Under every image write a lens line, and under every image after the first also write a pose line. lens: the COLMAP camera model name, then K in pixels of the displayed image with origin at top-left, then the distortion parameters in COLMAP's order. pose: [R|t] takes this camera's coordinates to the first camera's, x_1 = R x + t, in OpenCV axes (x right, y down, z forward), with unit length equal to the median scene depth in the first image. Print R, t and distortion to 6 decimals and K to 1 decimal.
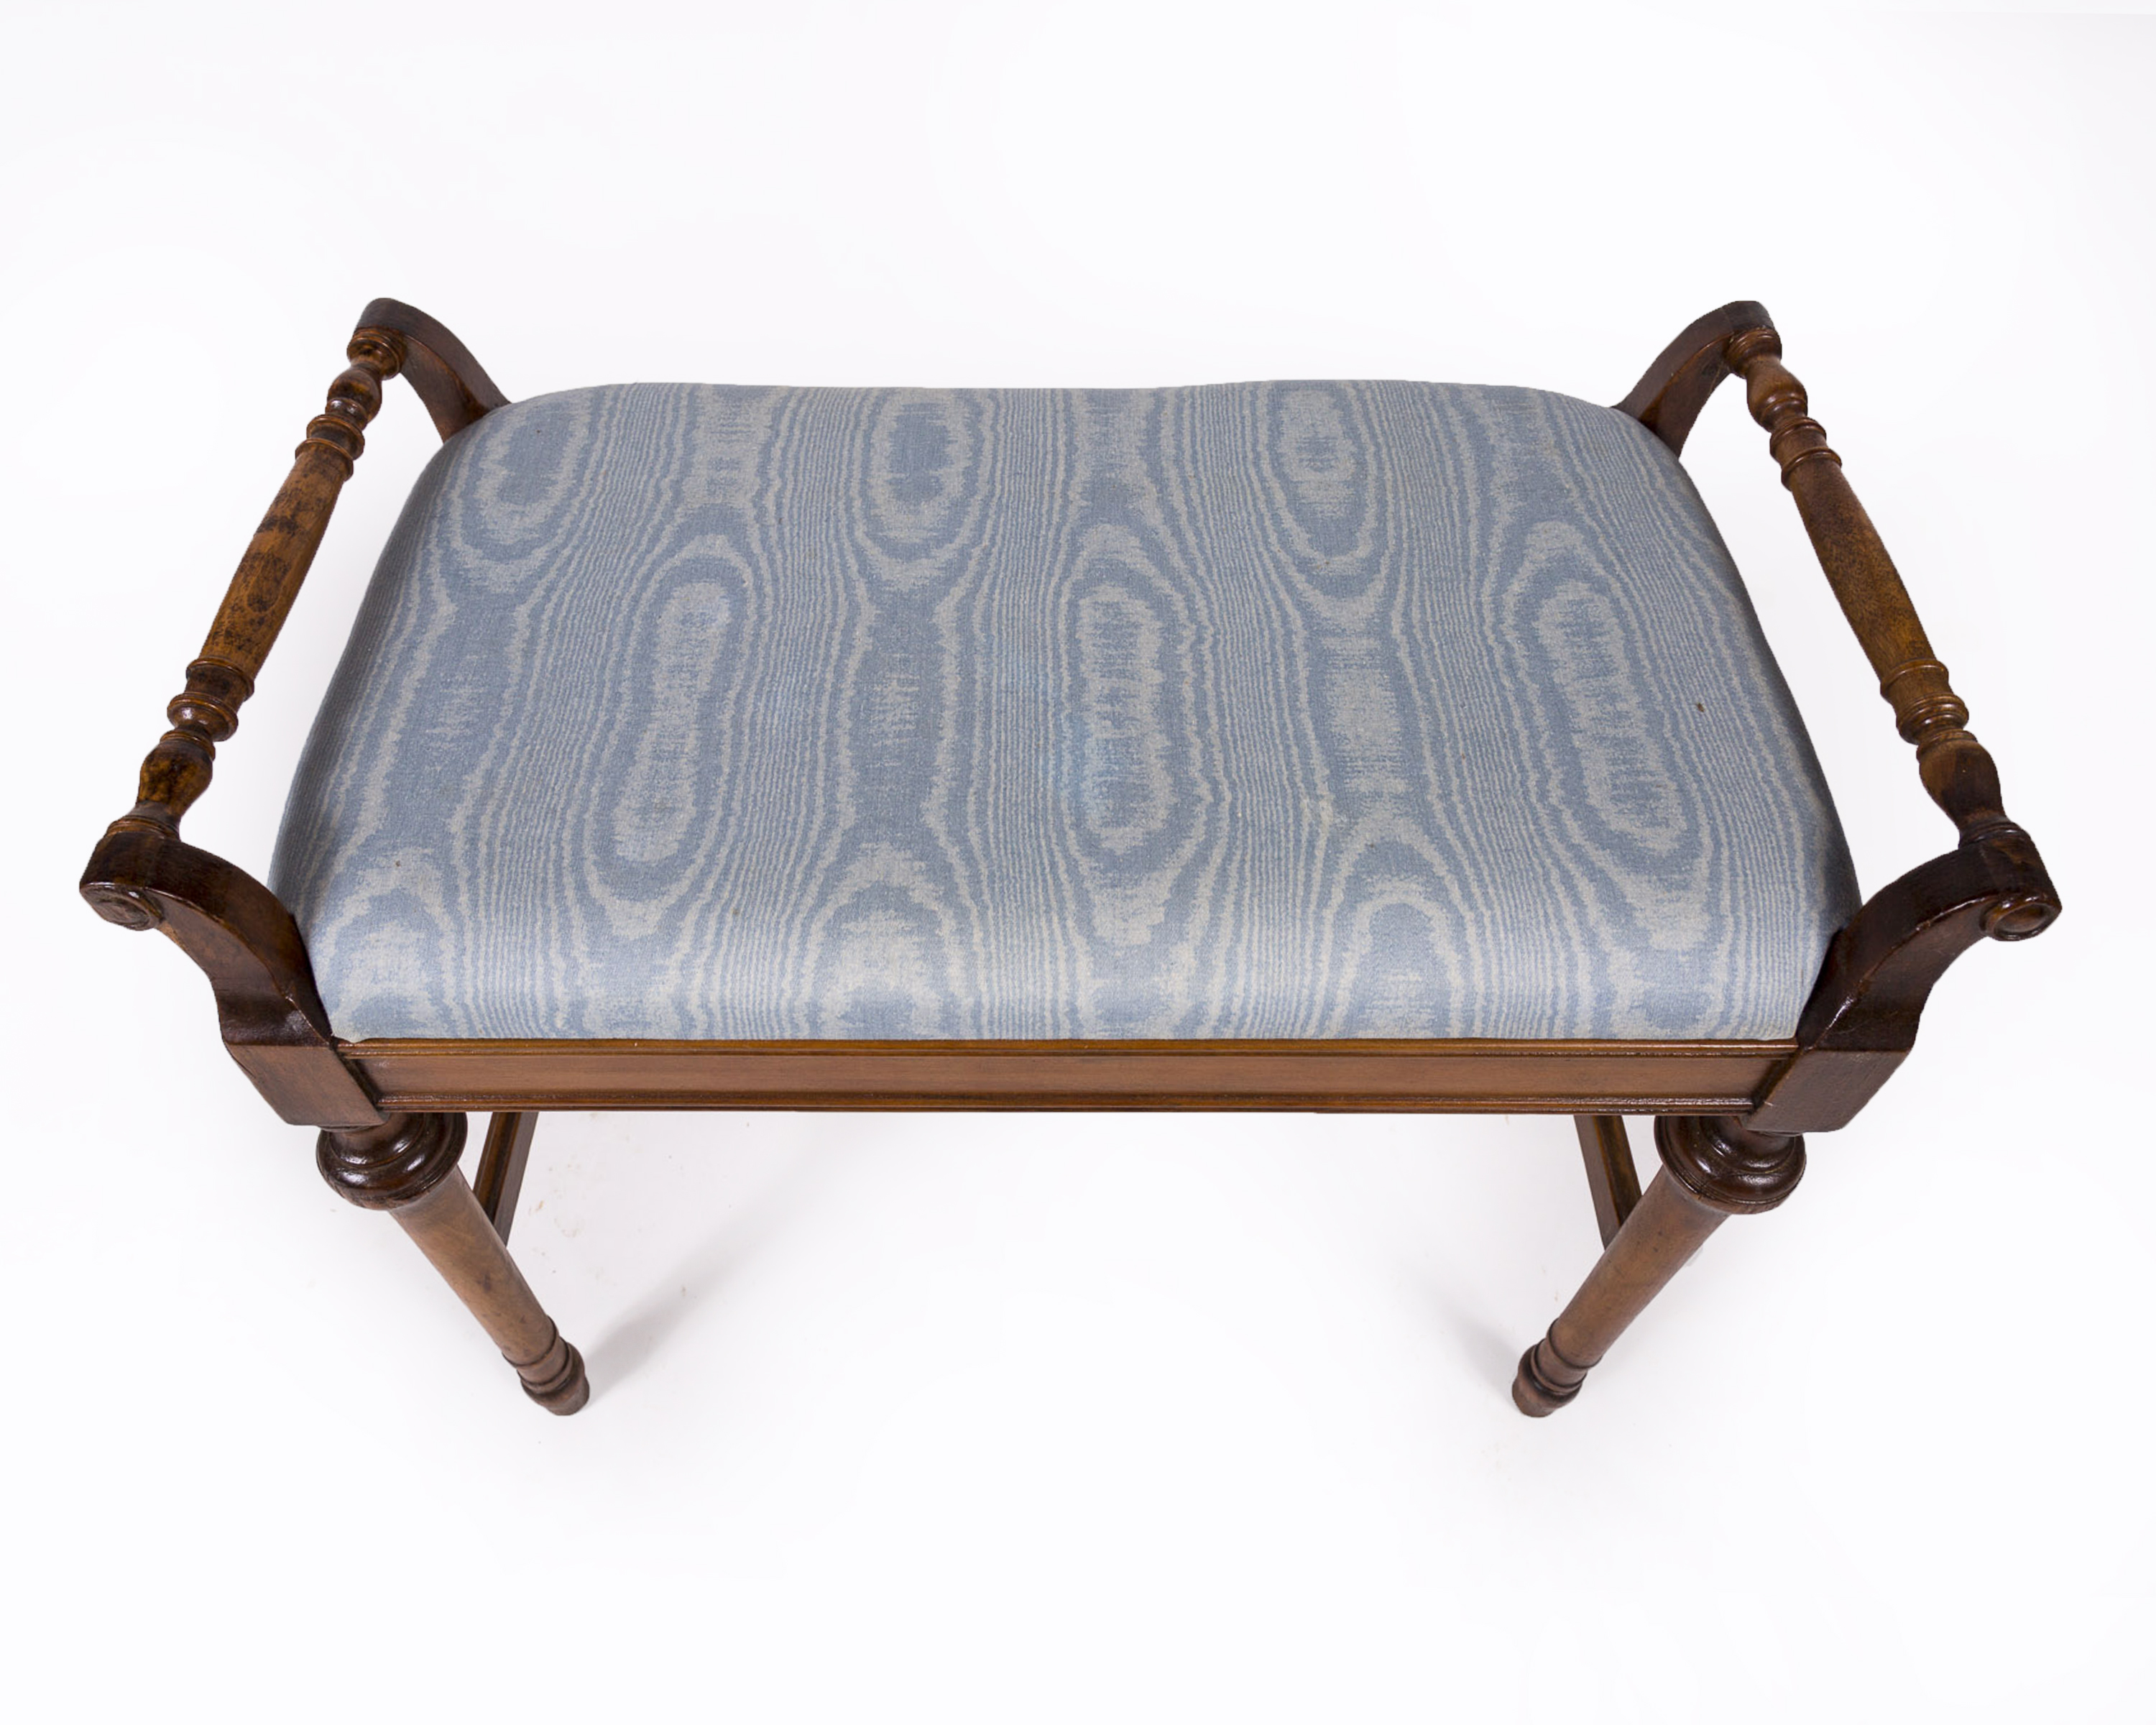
lens RADIAL K [[1499.1, 0, 1074.4], [0, 1499.1, 797.0], [0, 0, 1]] dist [0.022286, 0.001429]
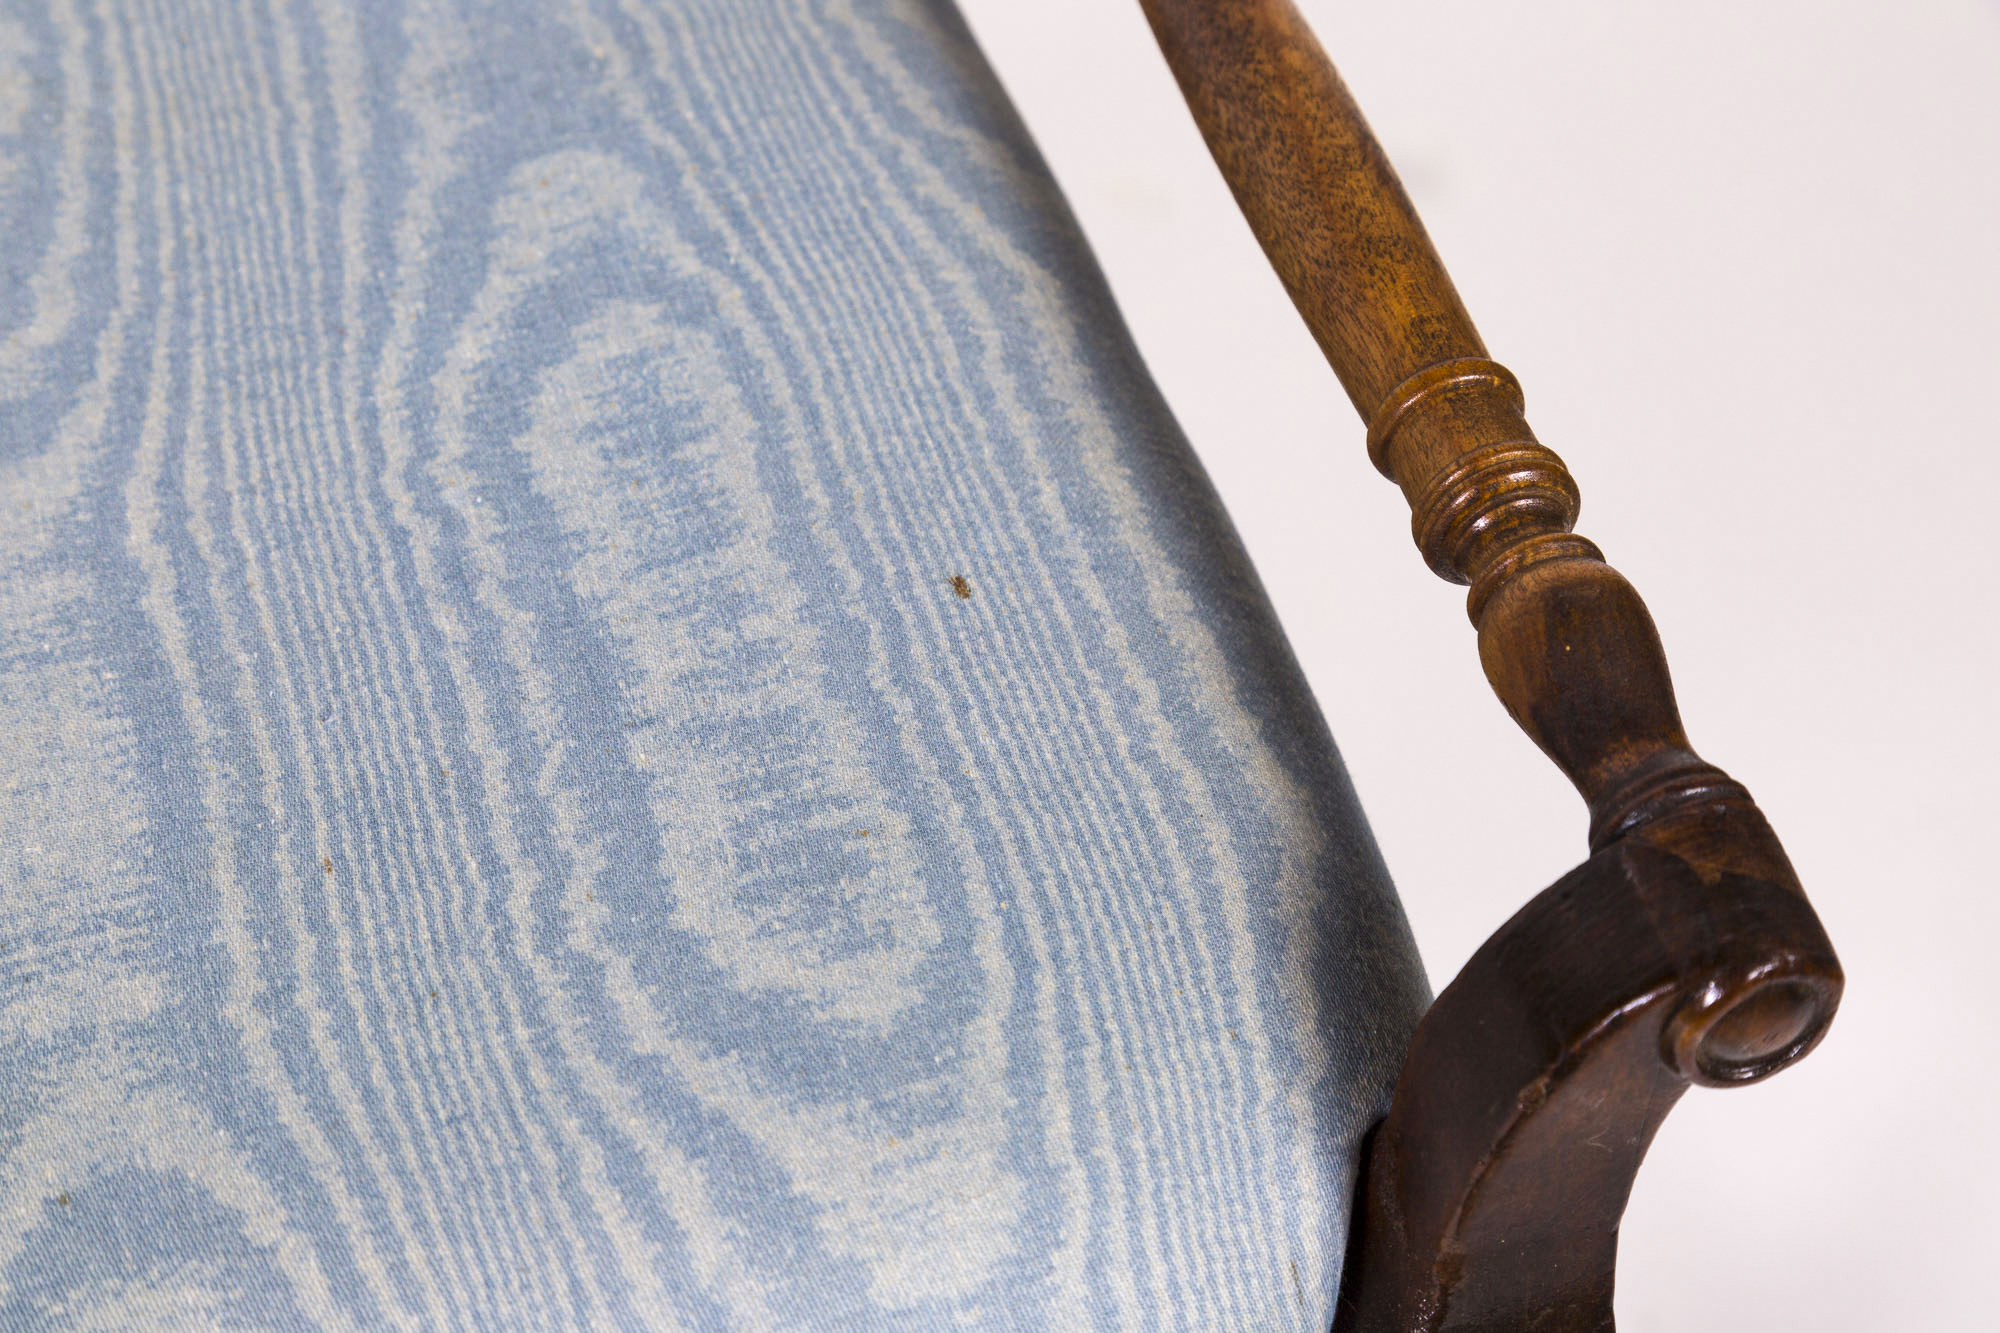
lens RADIAL K [[3218.9, 0, 1000.0], [0, 3218.9, 666.5], [0, 0, 1]] dist [0.006483, 0.112217]
pose [[0.957624, -0.207873, 0.199360, 0.263006], [0.212125, 0.977242, 0.000030, -0.038339], [-0.194829, 0.042261, 0.979926, 0.217340]]
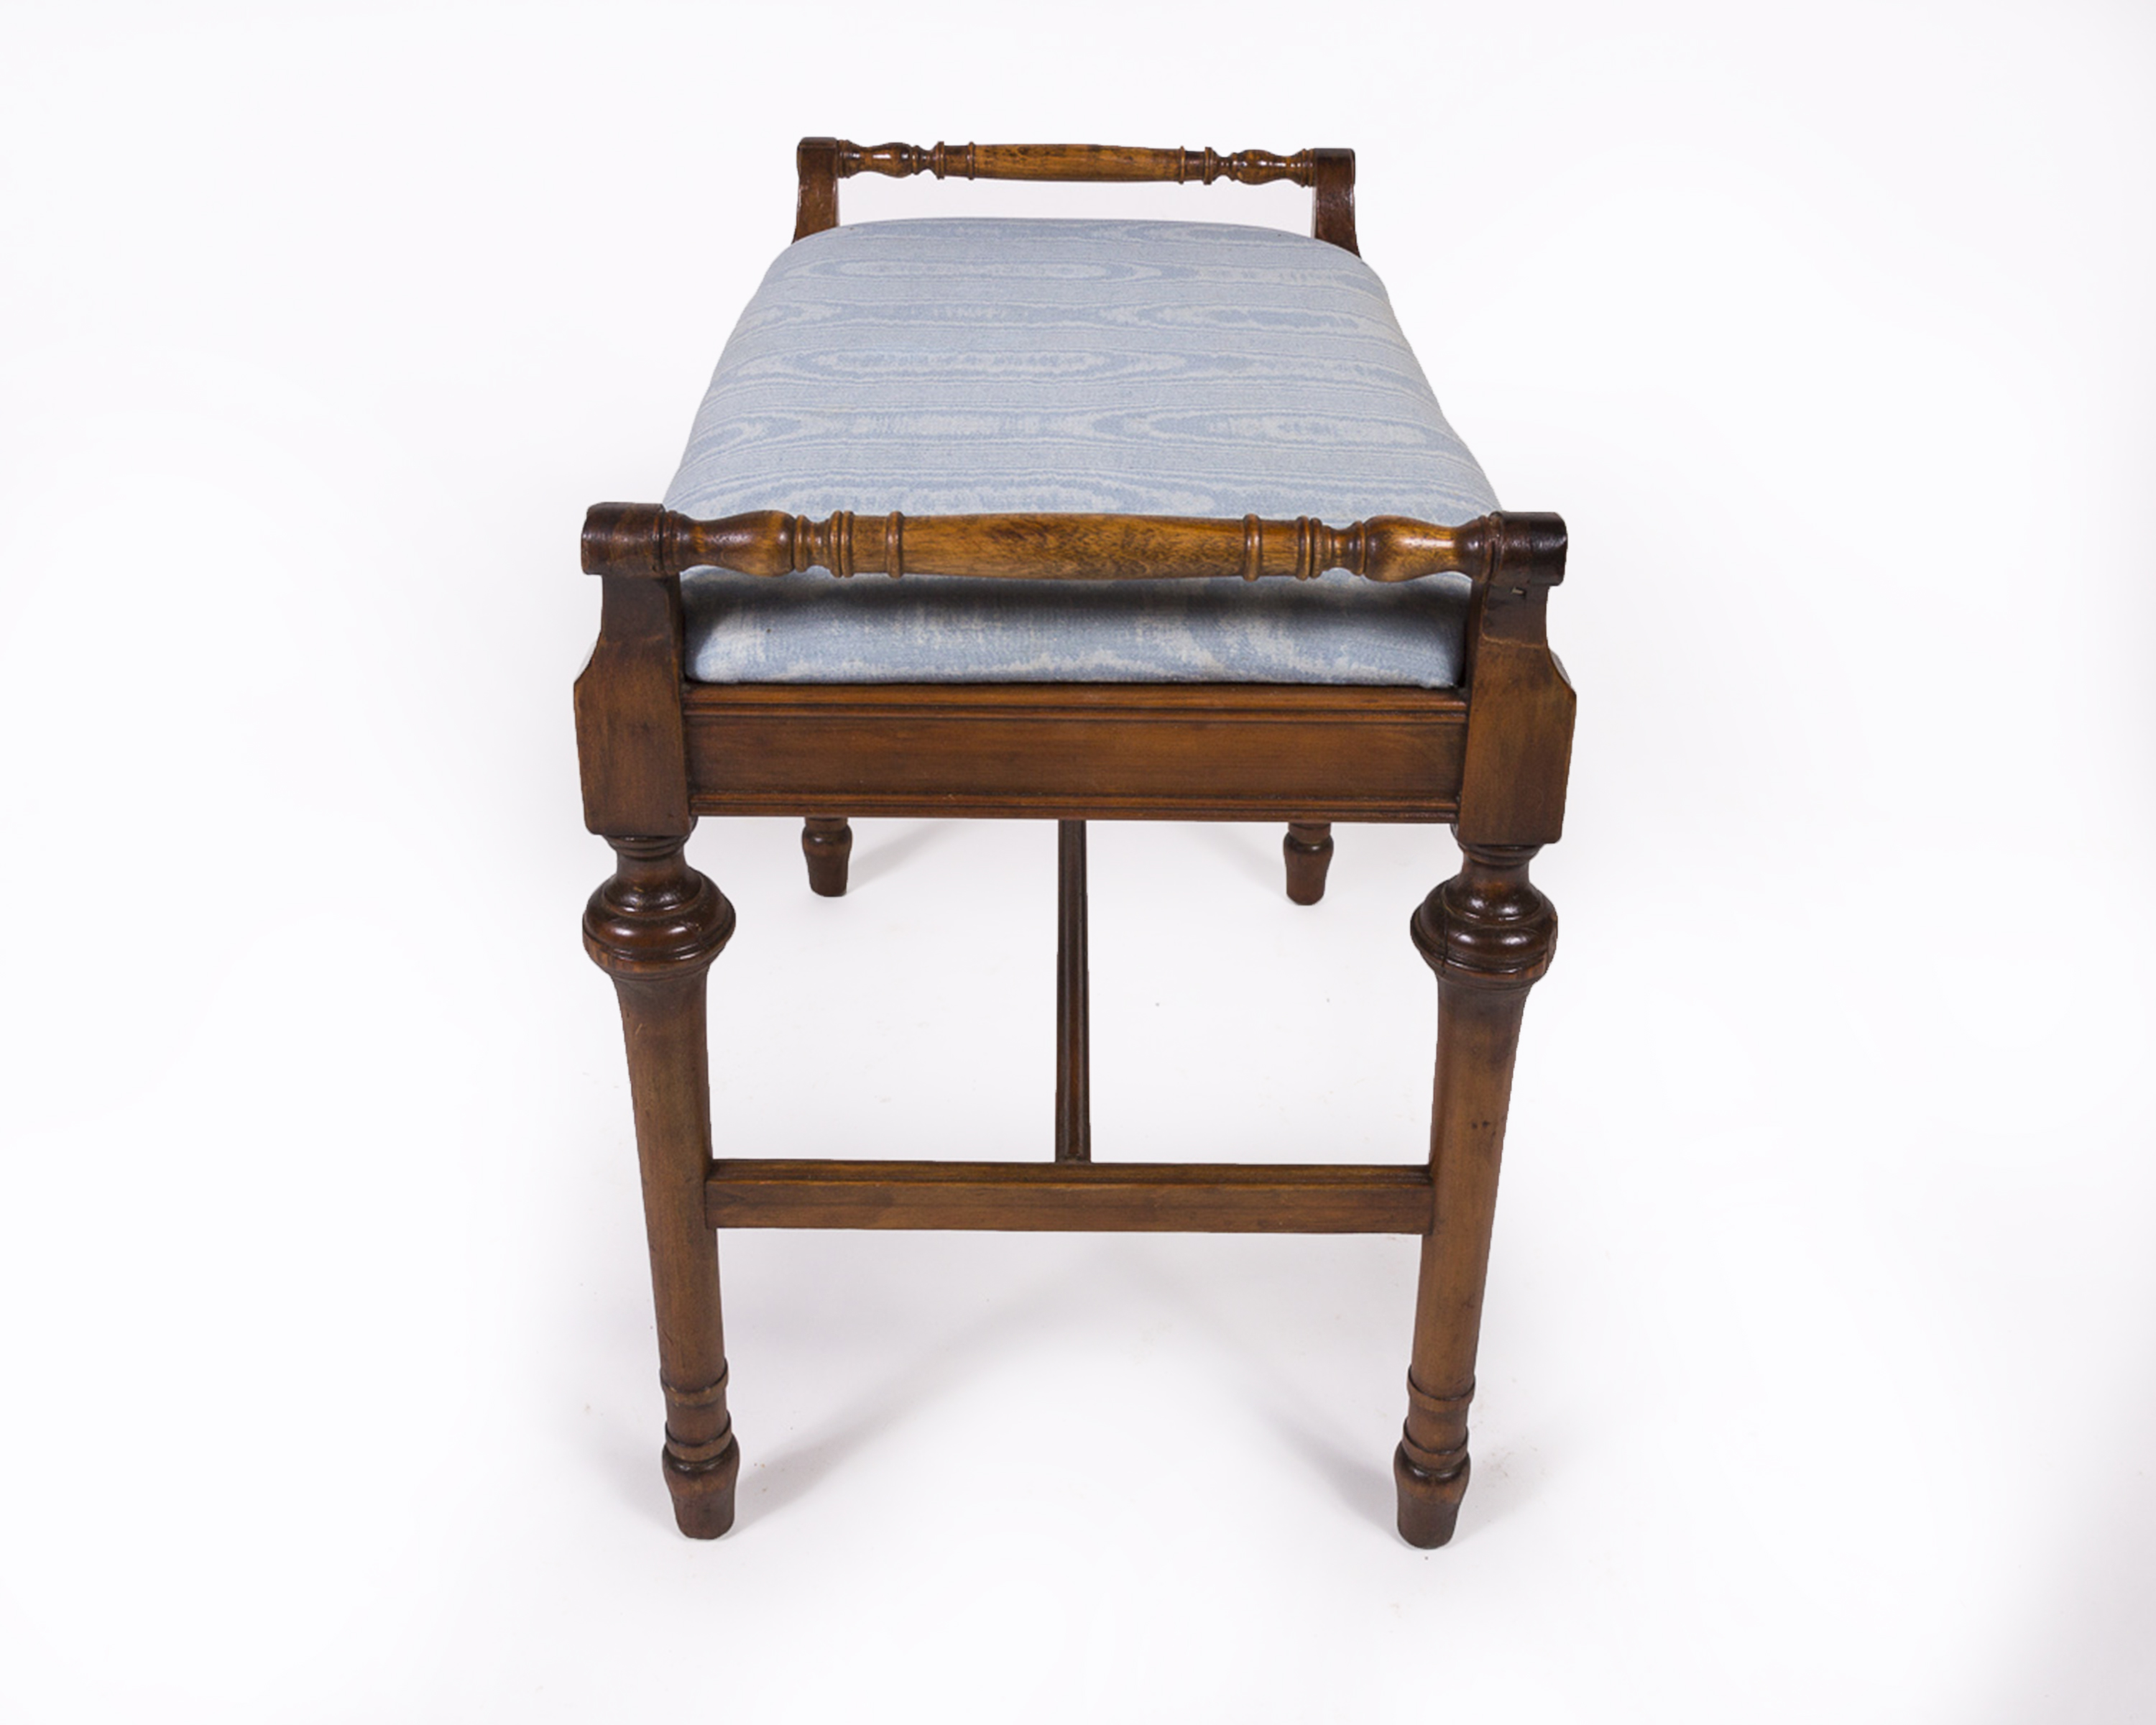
lens RADIAL K [[2086.8, 0, 1078.0], [0, 2086.8, 862.5], [0, 0, 1]] dist [0.006322, 0.000963]
pose [[0.004851, 0.495809, -0.868418, 1.690476], [-0.793866, 0.529984, 0.298151, -0.421946], [0.608074, 0.687961, 0.396176, 0.671732]]
